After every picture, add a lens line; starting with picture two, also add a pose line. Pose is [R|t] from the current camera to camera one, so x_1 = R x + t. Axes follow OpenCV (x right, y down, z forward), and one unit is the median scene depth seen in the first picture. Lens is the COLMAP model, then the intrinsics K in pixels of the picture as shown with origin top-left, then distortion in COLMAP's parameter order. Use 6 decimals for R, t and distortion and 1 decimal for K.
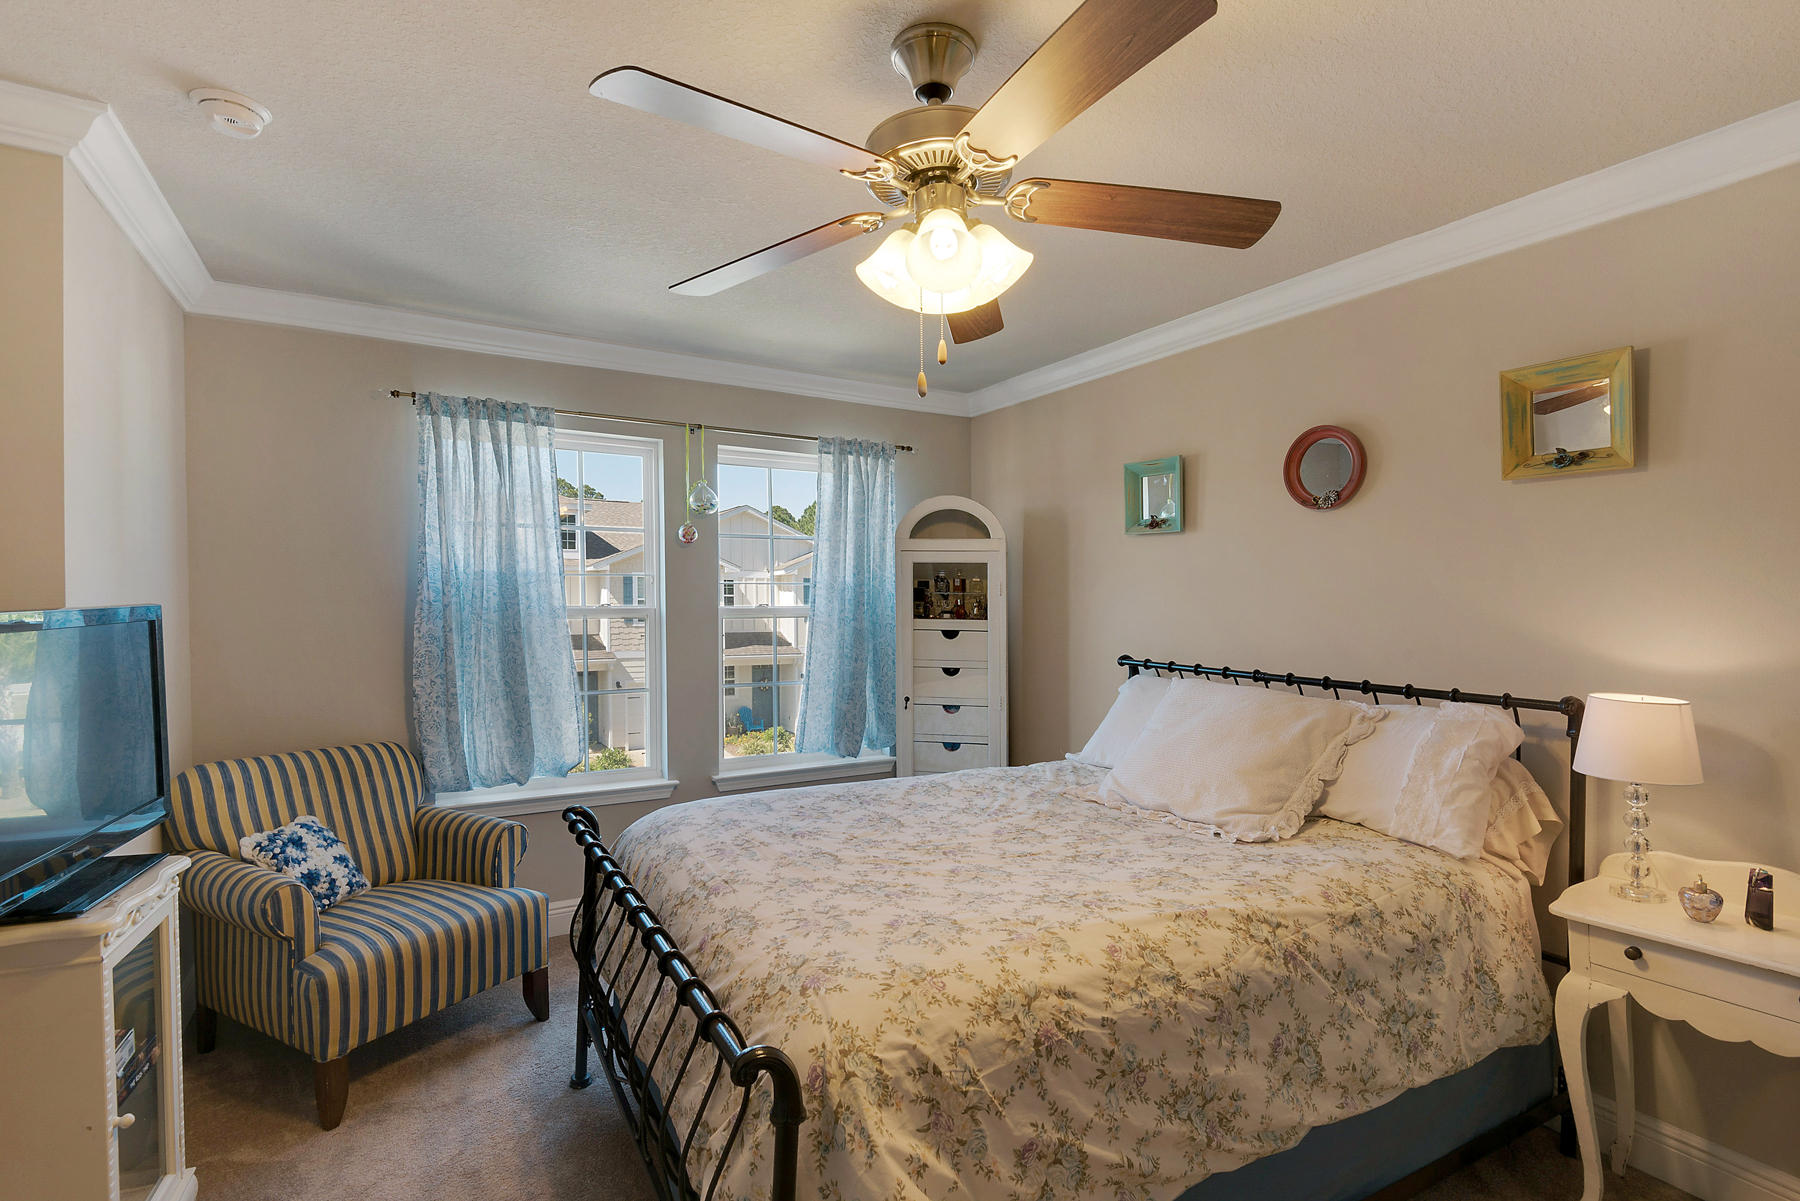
lens RADIAL K [[856.6, 0, 900.7], [0, 856.6, 599.5], [0, 0, 1]] dist [-0.001526, -0.000147]
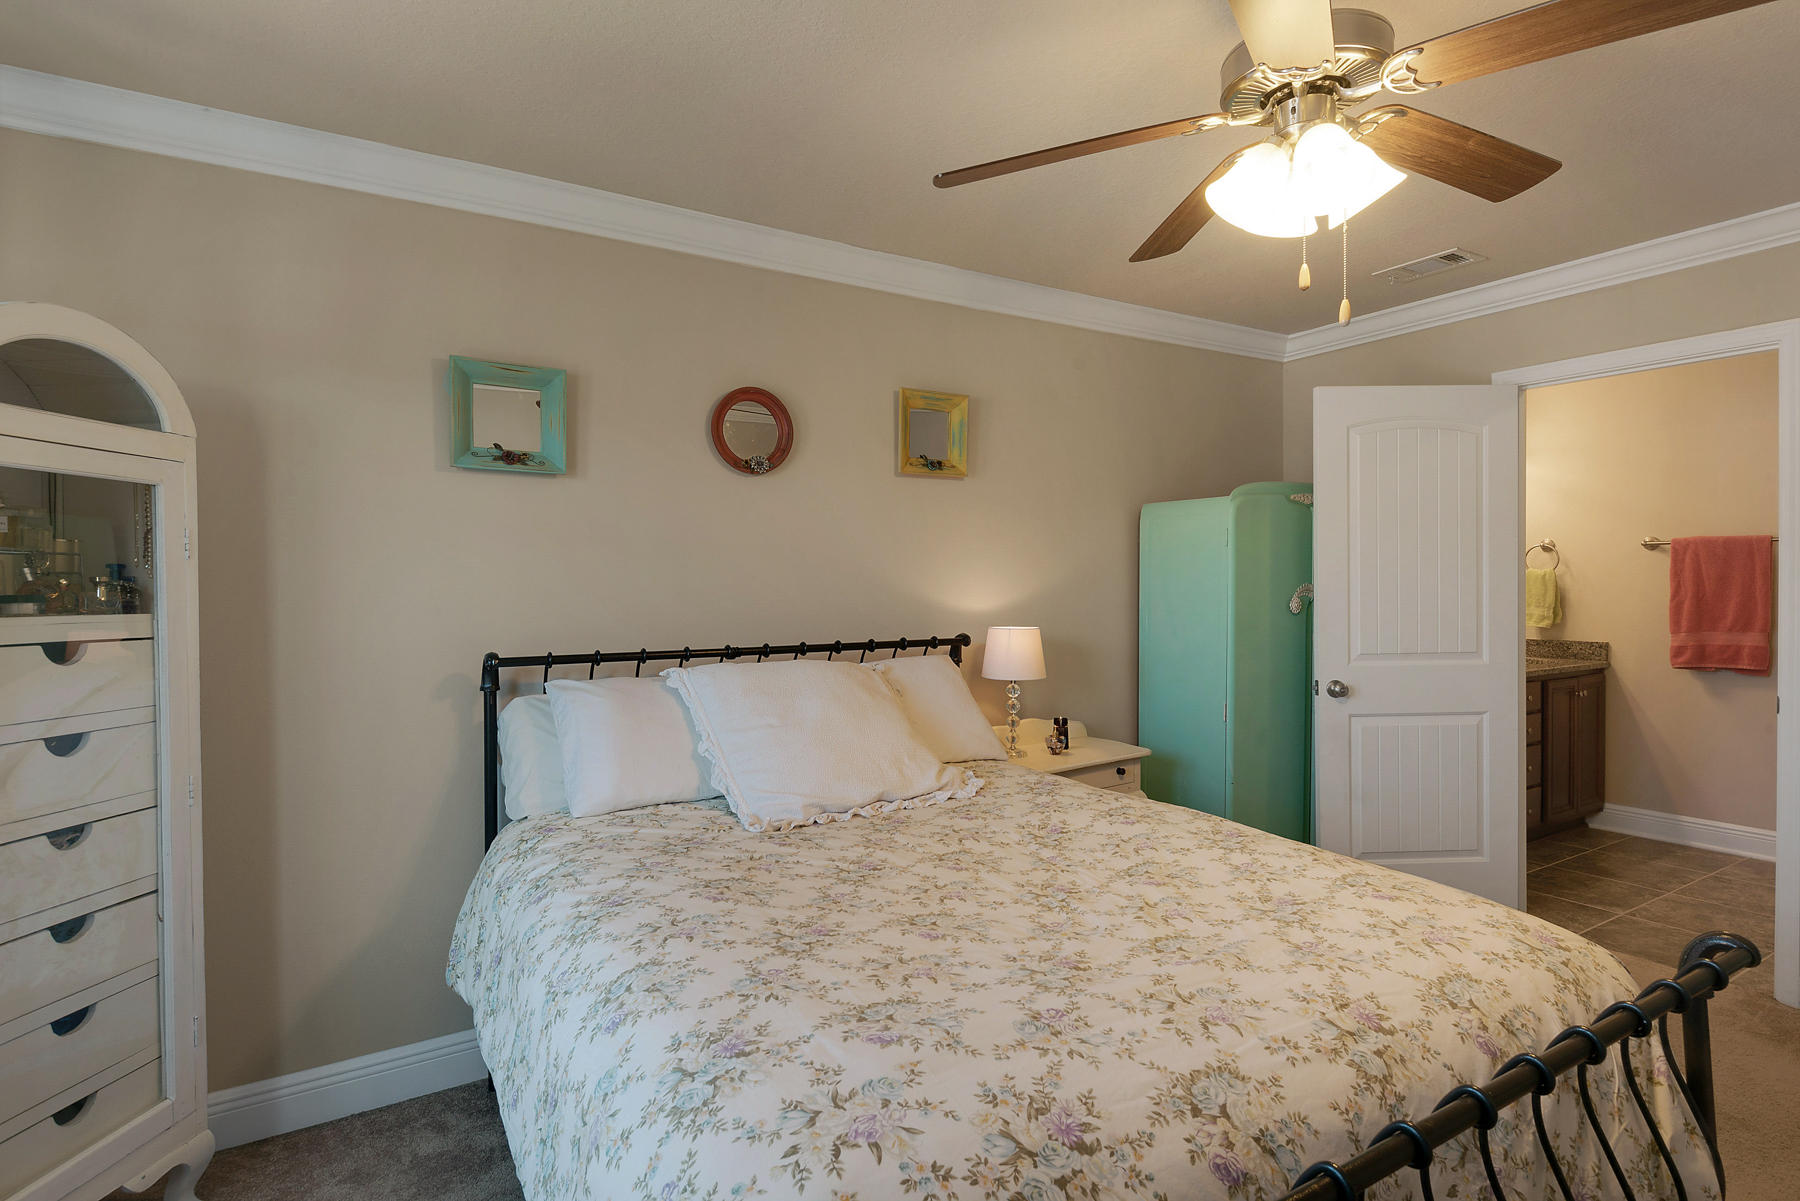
lens RADIAL K [[939.8, 0, 901.2], [0, 939.8, 597.5], [0, 0, 1]] dist [0.001677, 0.000308]
pose [[-0.045230, -0.012271, 0.998901, -0.446531], [0.012839, 0.999835, 0.012864, 0.016297], [-0.998894, 0.013406, -0.045065, 0.706345]]
